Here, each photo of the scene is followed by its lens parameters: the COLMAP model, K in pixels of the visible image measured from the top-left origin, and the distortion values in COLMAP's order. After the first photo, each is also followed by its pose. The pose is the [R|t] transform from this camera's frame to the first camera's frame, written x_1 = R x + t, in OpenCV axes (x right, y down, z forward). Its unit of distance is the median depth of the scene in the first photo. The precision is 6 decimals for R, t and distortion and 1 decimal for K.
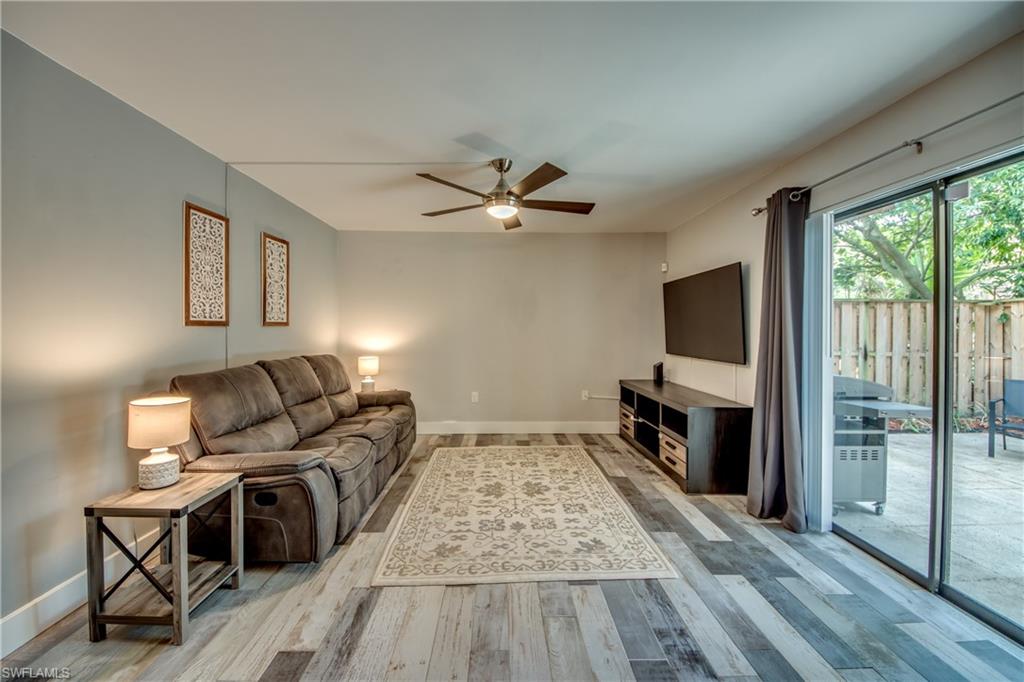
lens RADIAL K [[400.4, 0, 509.8], [0, 400.4, 347.0], [0, 0, 1]] dist [0.000394, -0.000281]
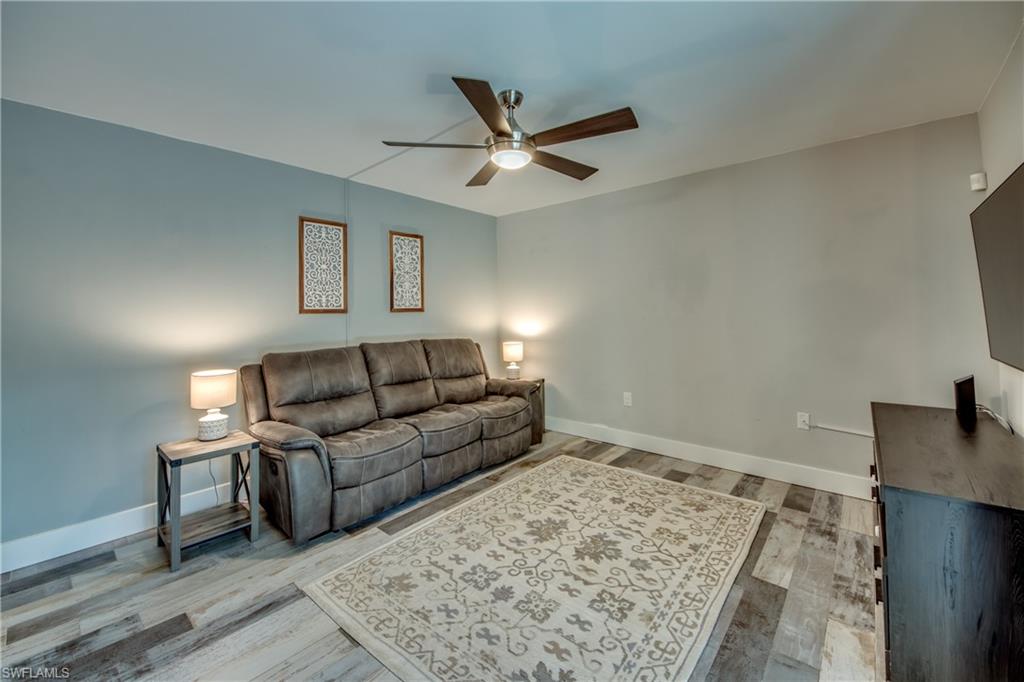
lens RADIAL K [[415.5, 0, 510.8], [0, 415.5, 308.0], [0, 0, 1]] dist [0.011620, -0.000387]
pose [[0.741246, -0.018183, -0.670987, 0.451466], [-0.018007, 0.998735, -0.046957, -0.016270], [0.670992, 0.046889, 0.739981, 0.375255]]
